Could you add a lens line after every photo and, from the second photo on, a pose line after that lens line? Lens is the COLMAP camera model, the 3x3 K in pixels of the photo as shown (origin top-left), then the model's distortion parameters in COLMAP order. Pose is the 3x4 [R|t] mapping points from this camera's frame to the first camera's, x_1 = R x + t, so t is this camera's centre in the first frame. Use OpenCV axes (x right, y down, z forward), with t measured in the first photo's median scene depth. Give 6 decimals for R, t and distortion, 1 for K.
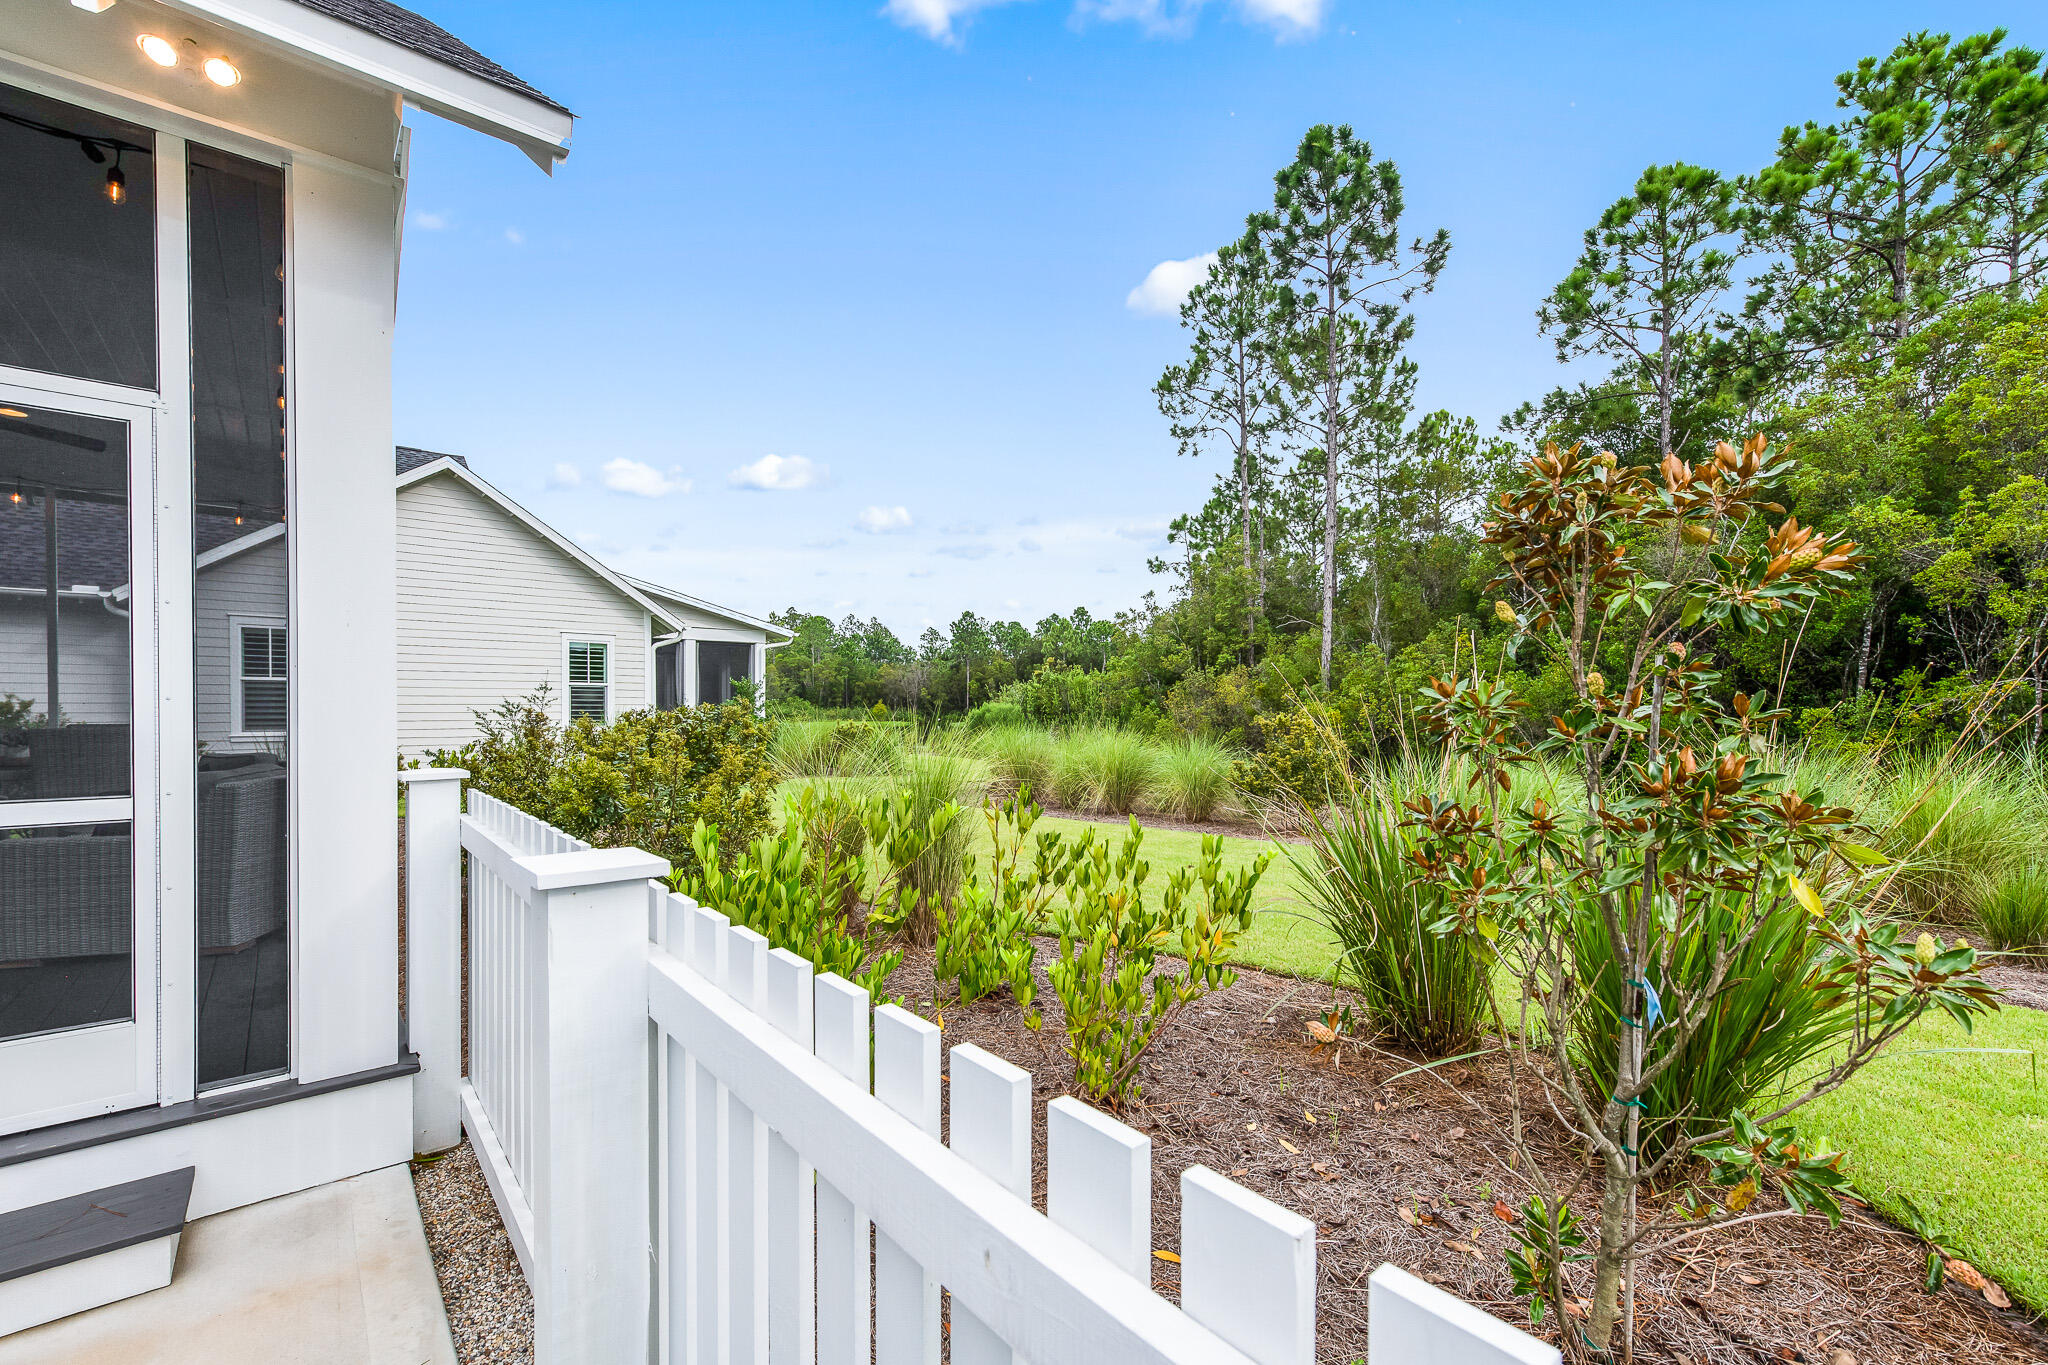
lens RADIAL K [[861.9, 0, 1032.4], [0, 861.9, 719.2], [0, 0, 1]] dist [0.001618, 0.000481]
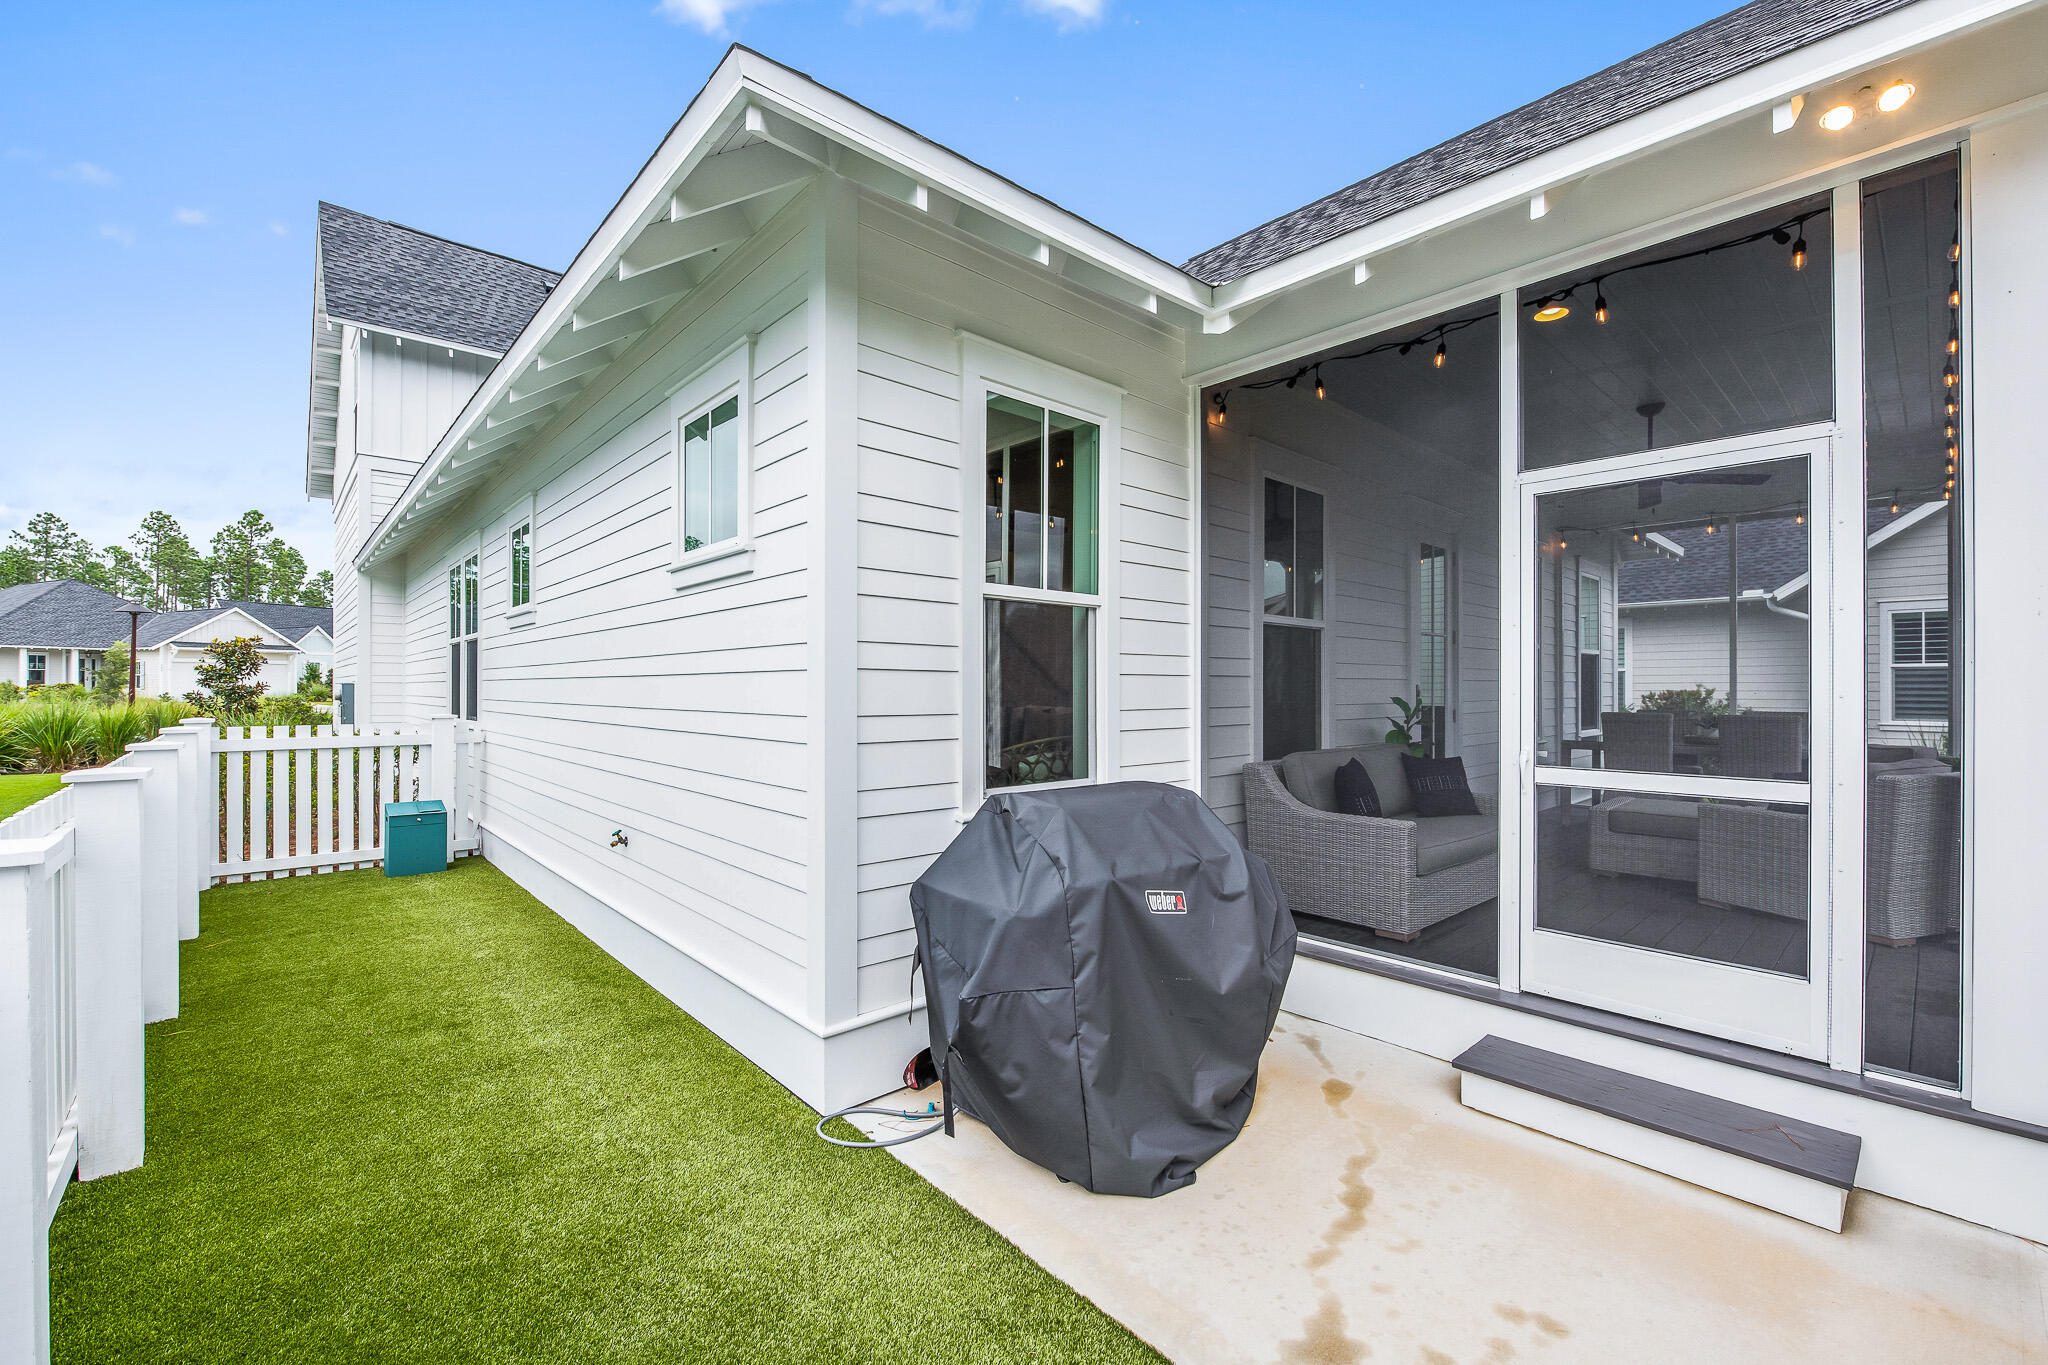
lens RADIAL K [[846.3, 0, 1024.0], [0, 846.3, 682.5], [0, 0, 1]] dist [-0.007453, -0.000383]
pose [[0.030213, -0.009073, -0.999502, 0.030082], [-0.016809, 0.999813, -0.009584, -0.013314], [0.999402, 0.017090, 0.030055, -0.063740]]
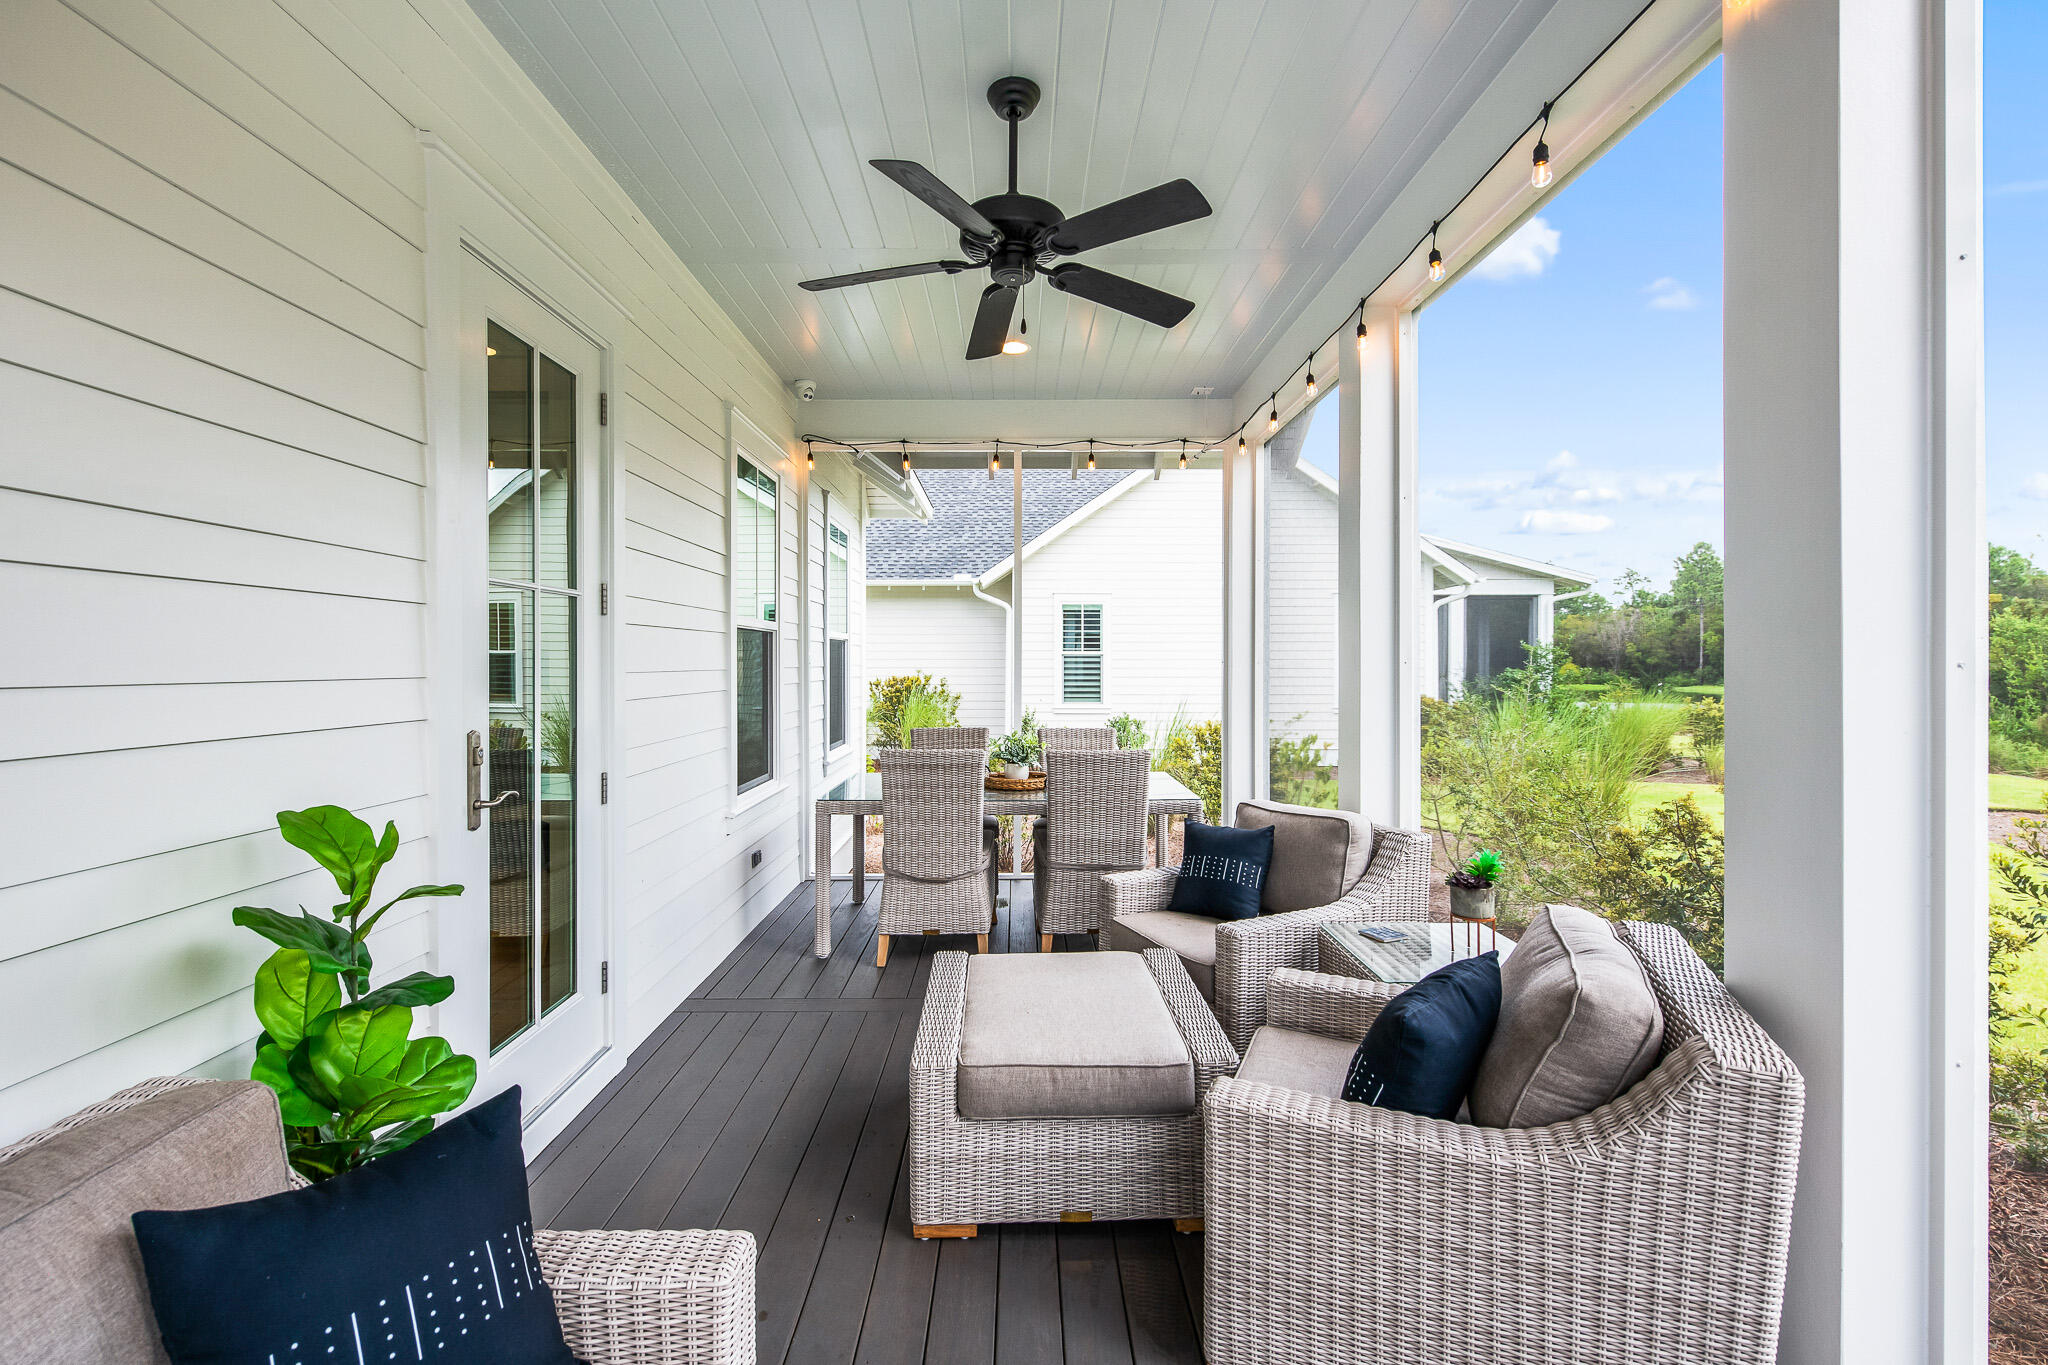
lens RADIAL K [[876.9, 0, 1024.0], [0, 876.9, 682.5], [0, 0, 1]] dist [-0.000045, 0.000008]
pose [[0.762032, 0.011352, -0.647440, -1.361145], [-0.007783, 0.999935, 0.008372, -0.105318], [0.647493, -0.001340, 0.762071, 0.815468]]
